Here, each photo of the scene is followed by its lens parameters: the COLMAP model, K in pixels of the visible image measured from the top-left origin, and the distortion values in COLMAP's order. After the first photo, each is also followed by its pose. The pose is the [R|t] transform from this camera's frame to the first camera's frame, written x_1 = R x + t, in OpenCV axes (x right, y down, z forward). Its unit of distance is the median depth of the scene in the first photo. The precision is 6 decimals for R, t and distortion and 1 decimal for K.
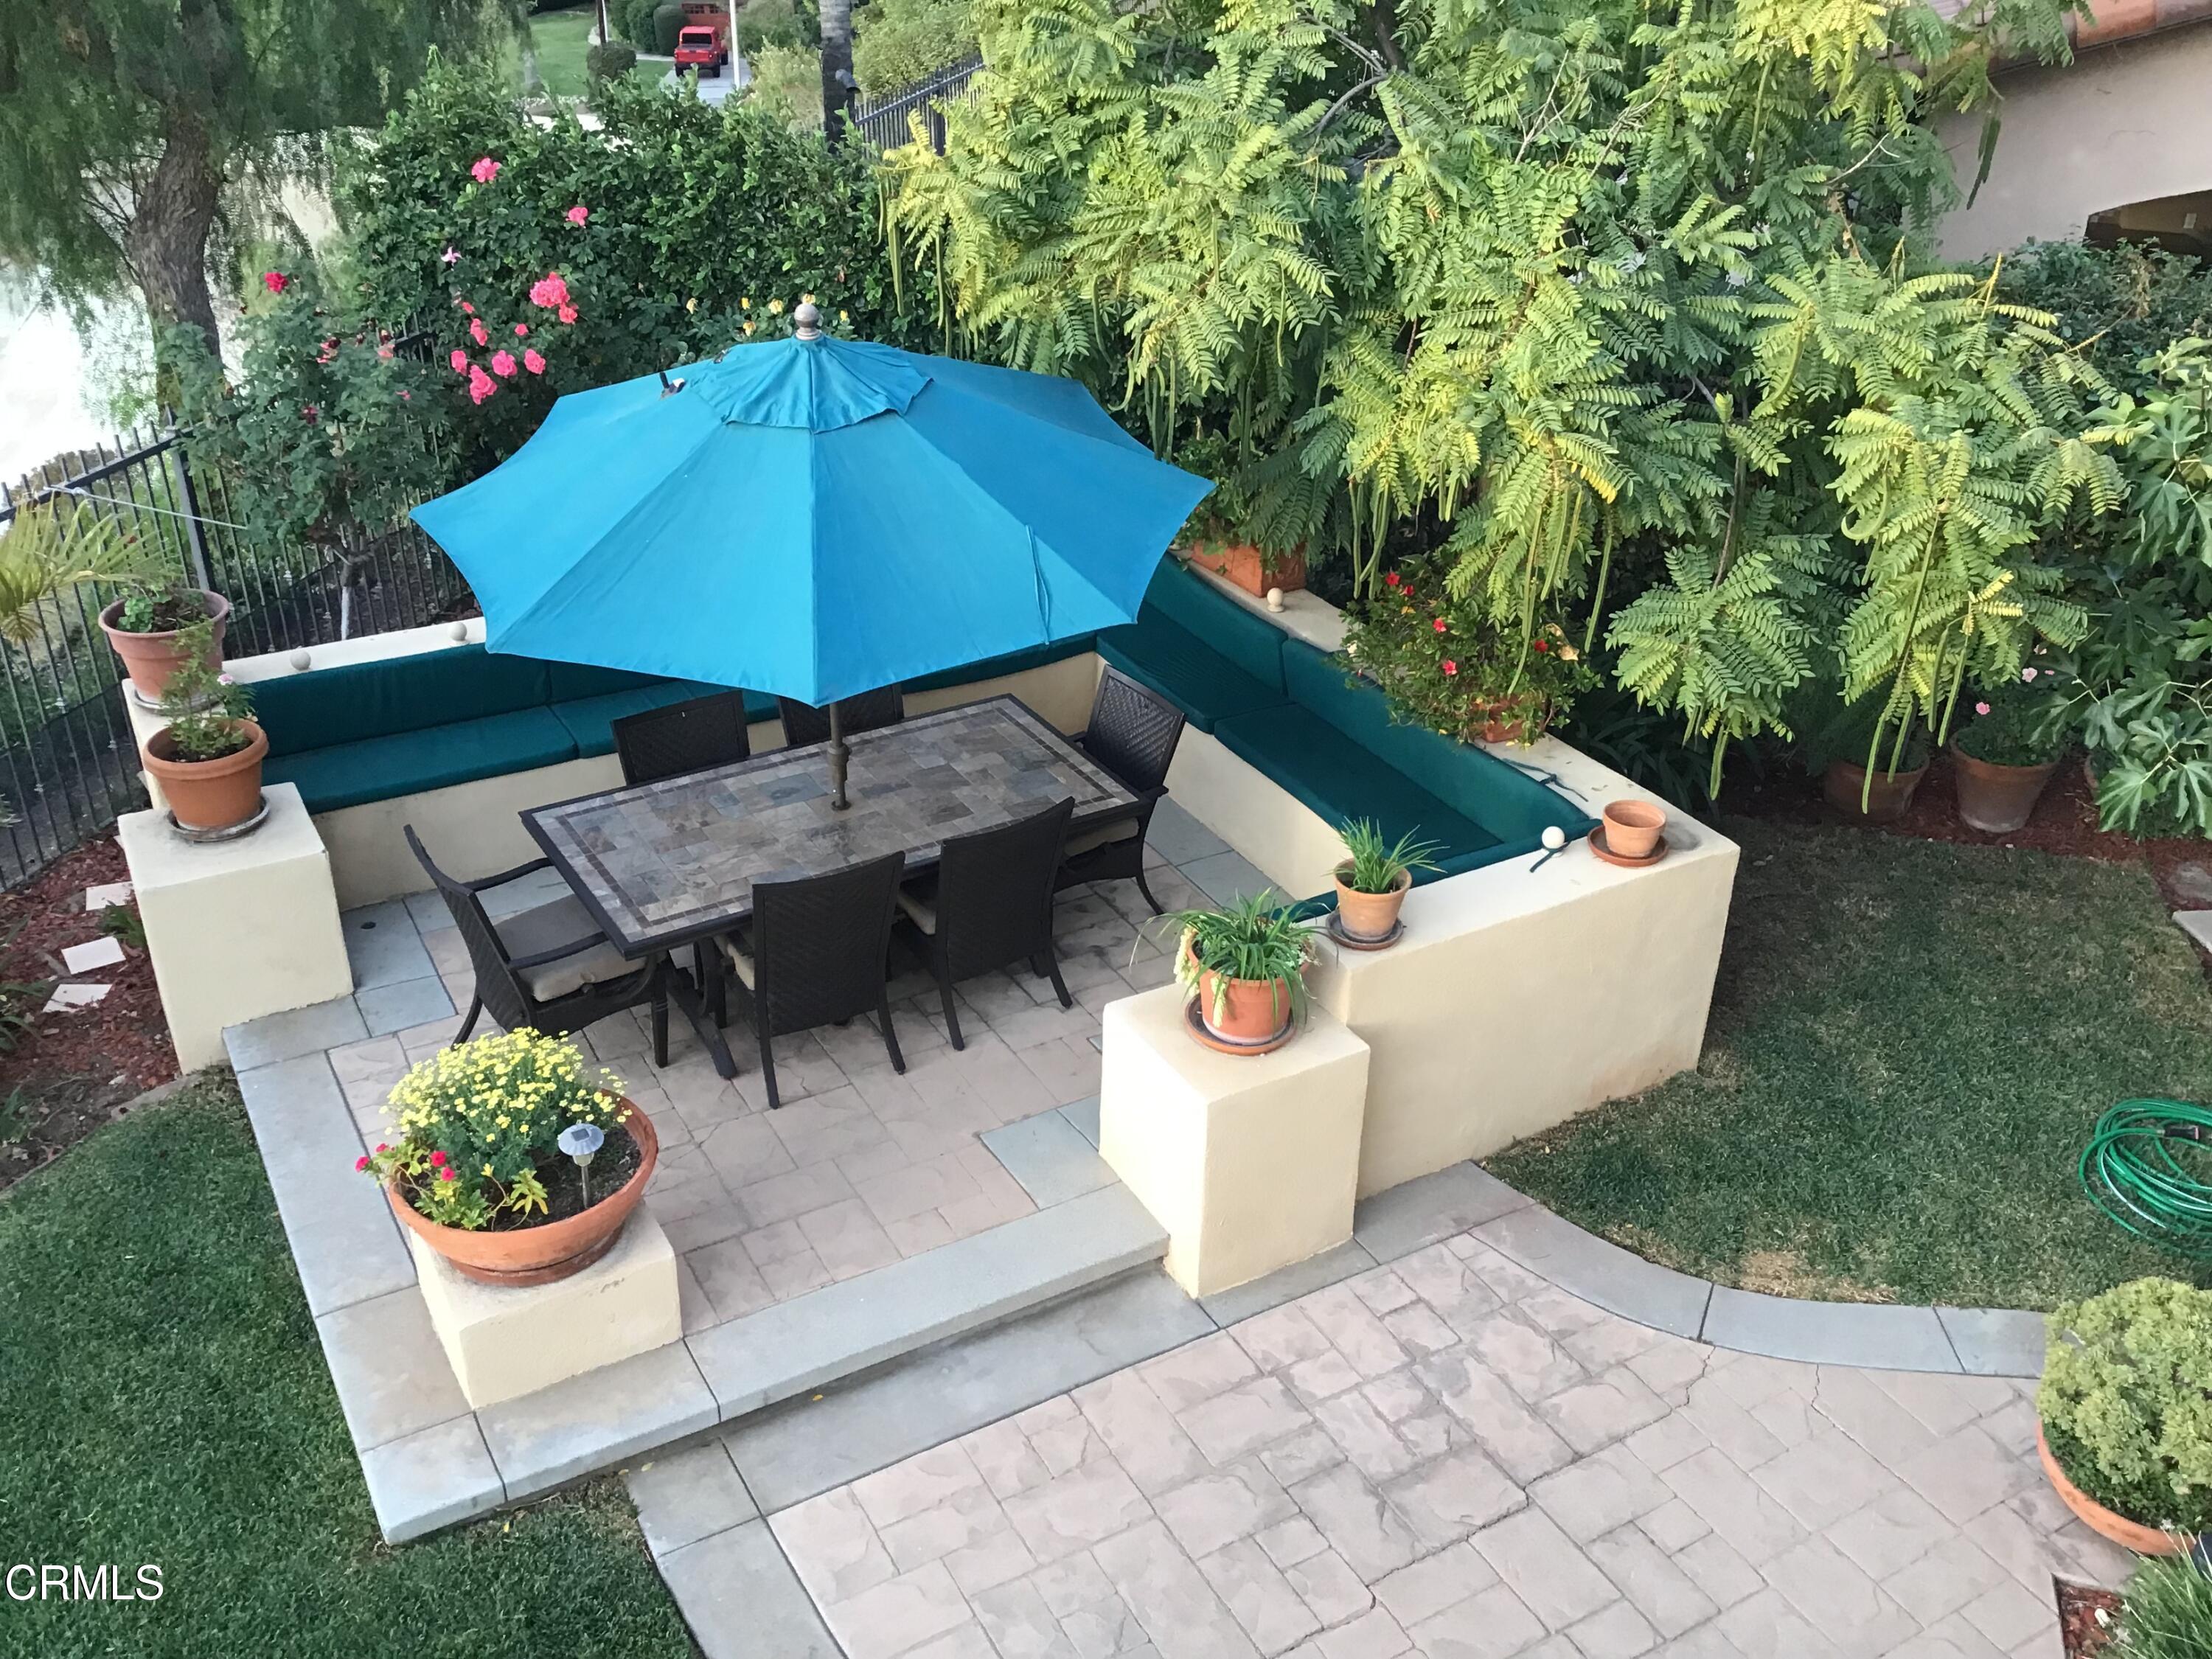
lens RADIAL K [[1999.2, 0, 1089.9], [0, 1999.2, 840.6], [0, 0, 1]] dist [0.075932, -0.133199]
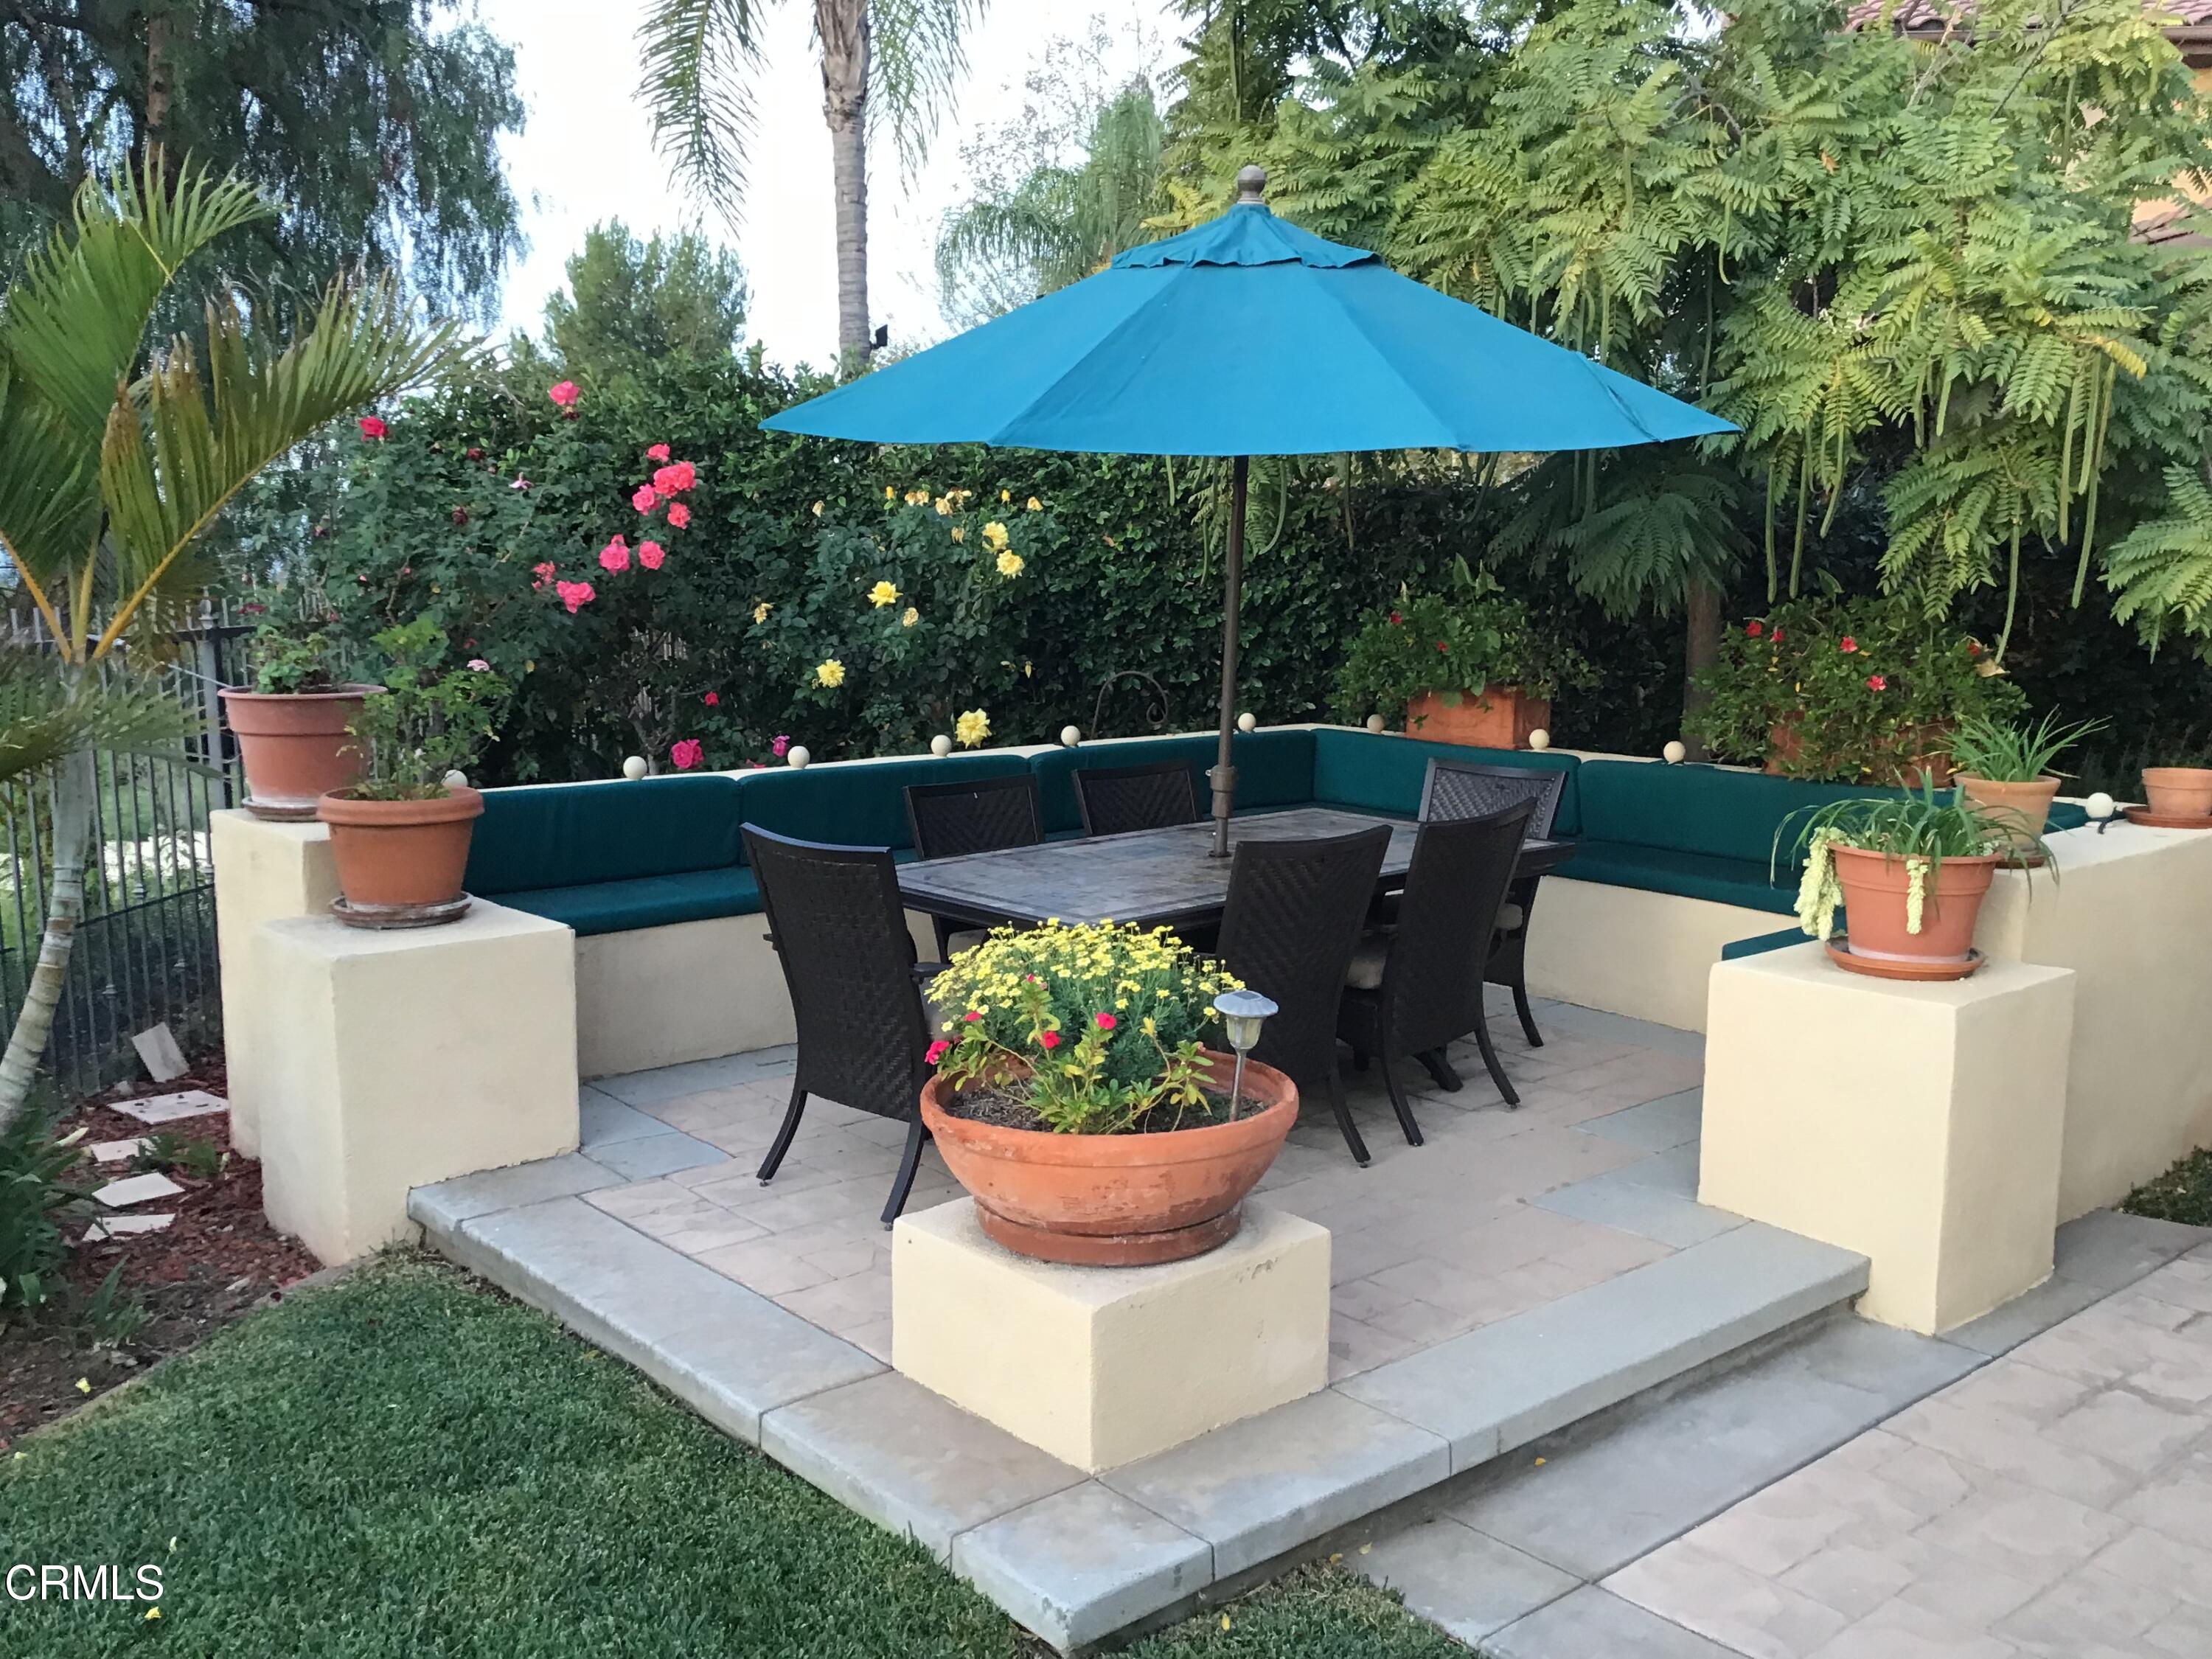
lens RADIAL K [[1999.2, 0, 1097.8], [0, 1999.2, 838.1], [0, 0, 1]] dist [0.075932, -0.133199]
pose [[0.980749, -0.041621, 0.190788, -0.340047], [0.107325, 0.931113, -0.348583, 0.259425], [-0.163137, 0.362349, 0.917655, 0.295052]]
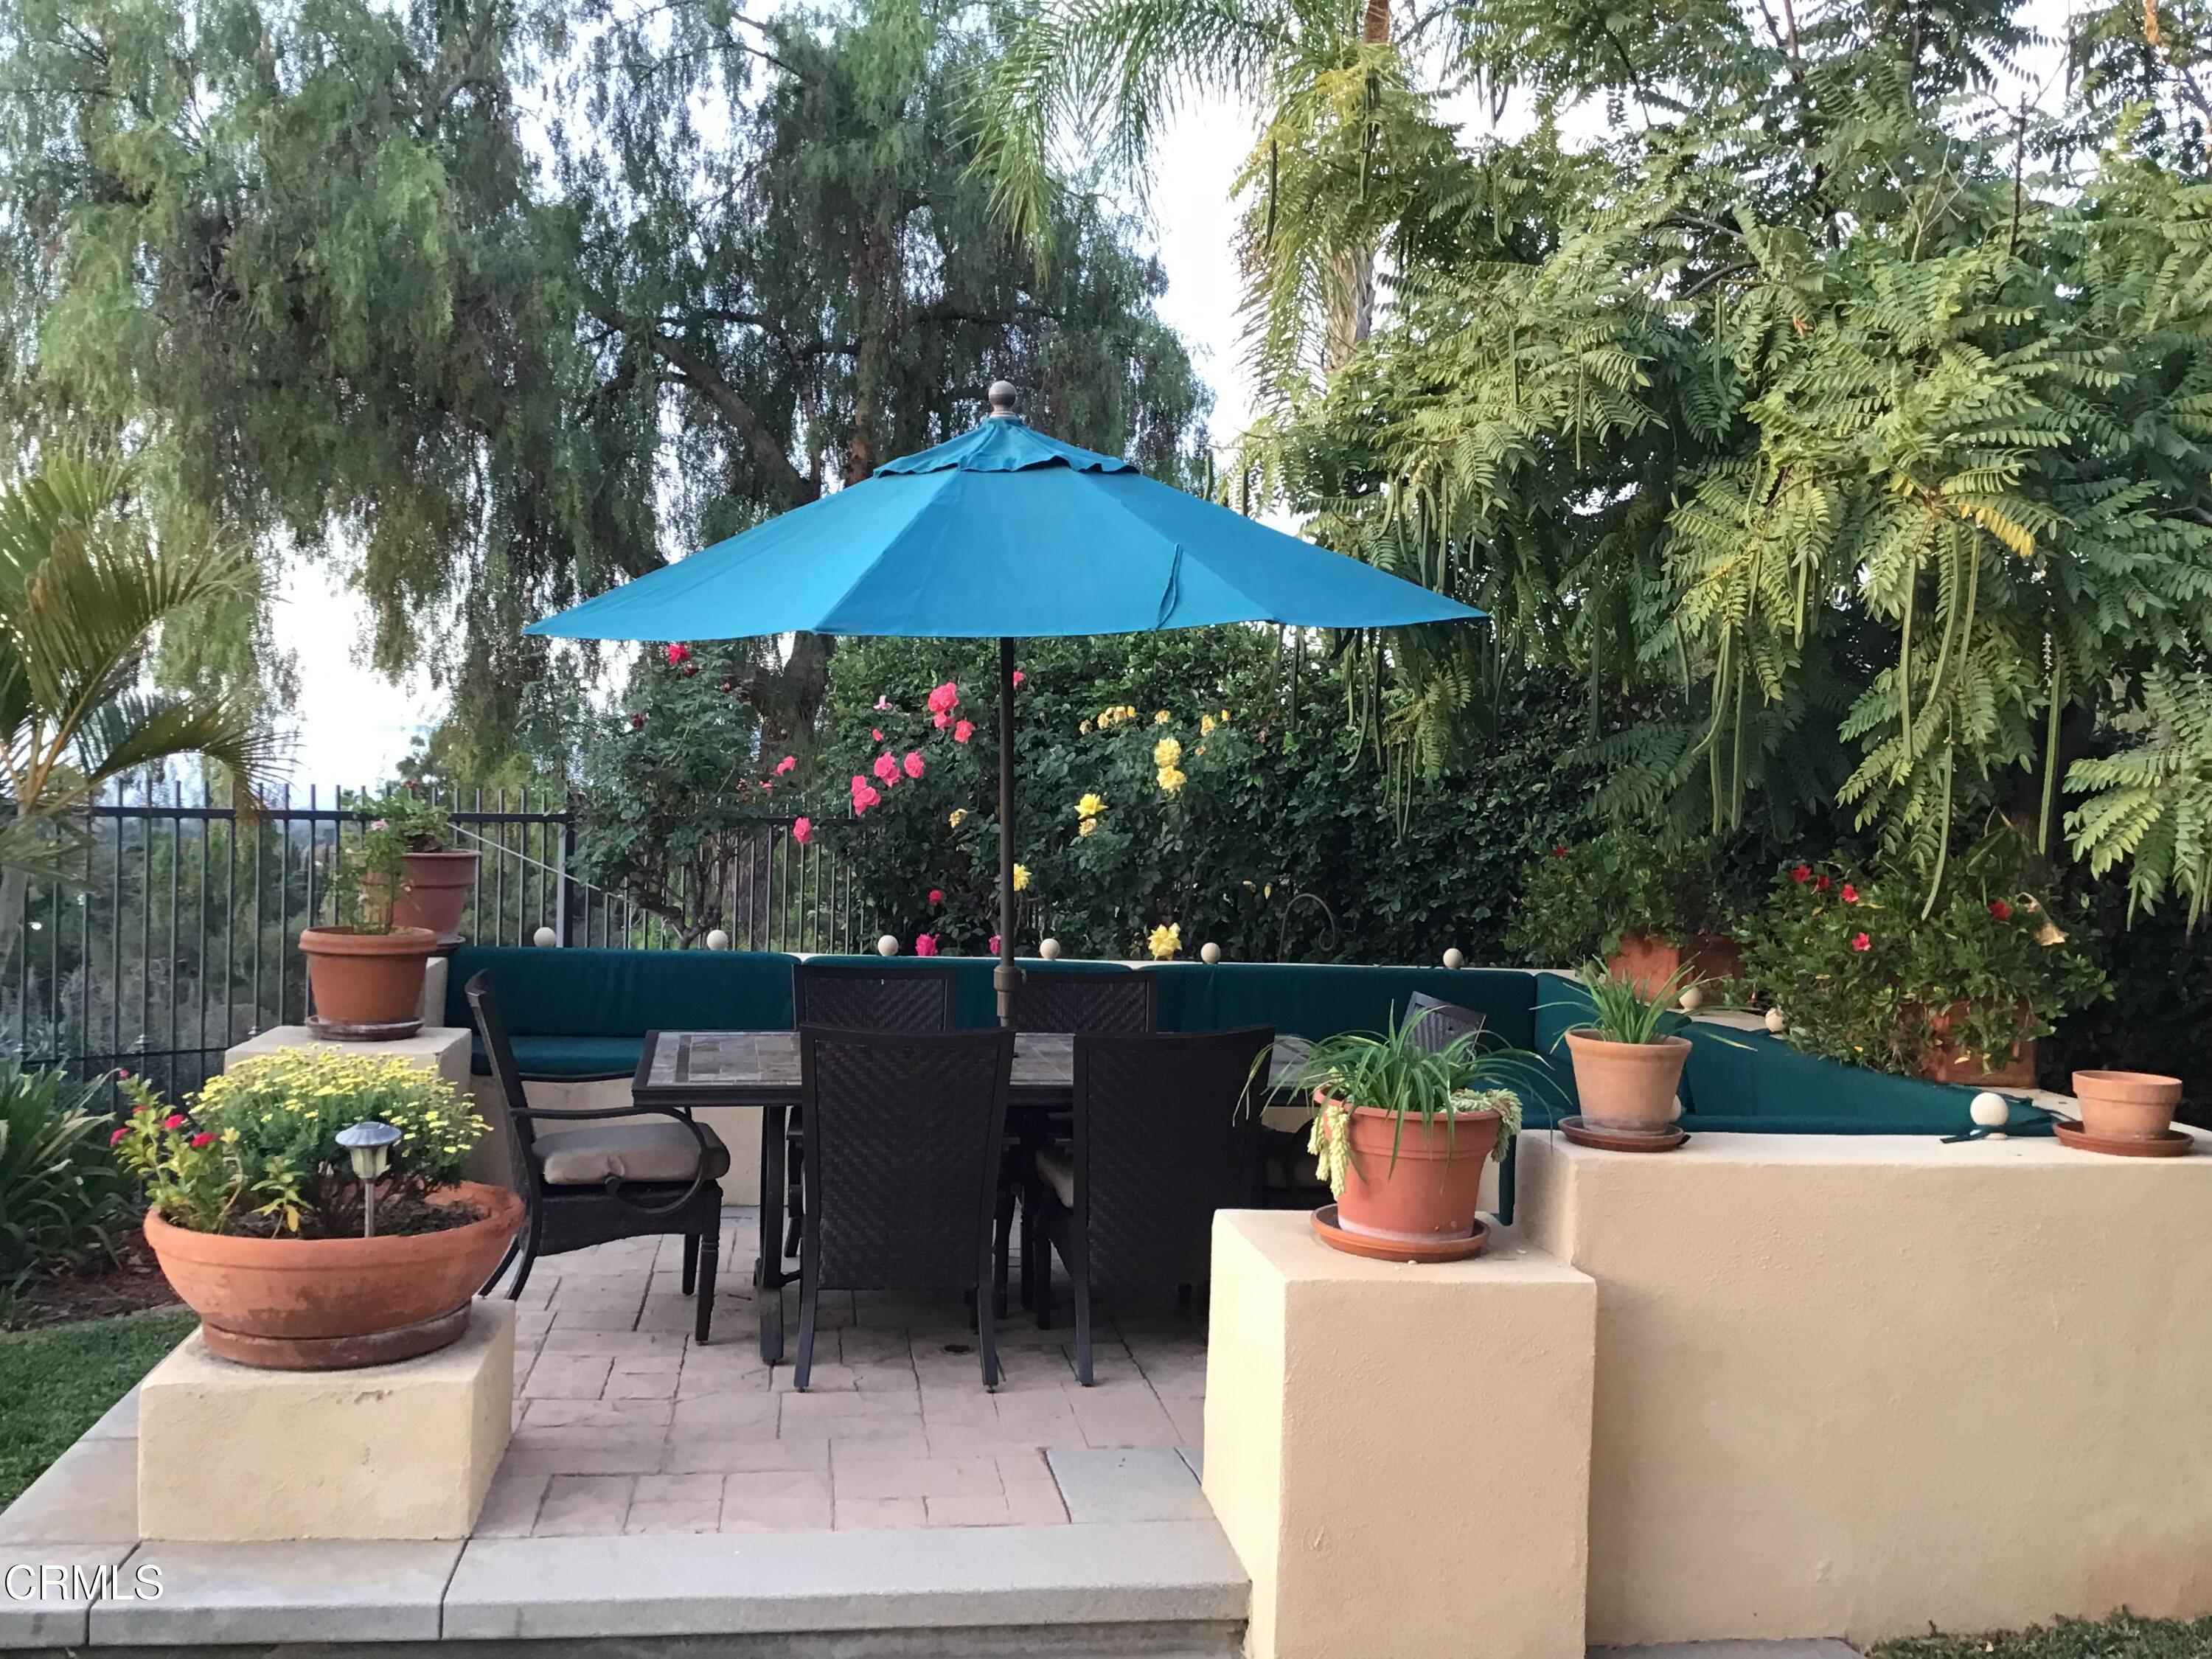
lens RADIAL K [[1999.2, 0, 1099.1], [0, 1999.2, 825.6], [0, 0, 1]] dist [0.075932, -0.133199]
pose [[0.933821, 0.025237, -0.356850, 0.192677], [-0.194511, 0.872995, -0.447264, 0.257747], [0.300241, 0.487076, 0.820130, 0.348349]]
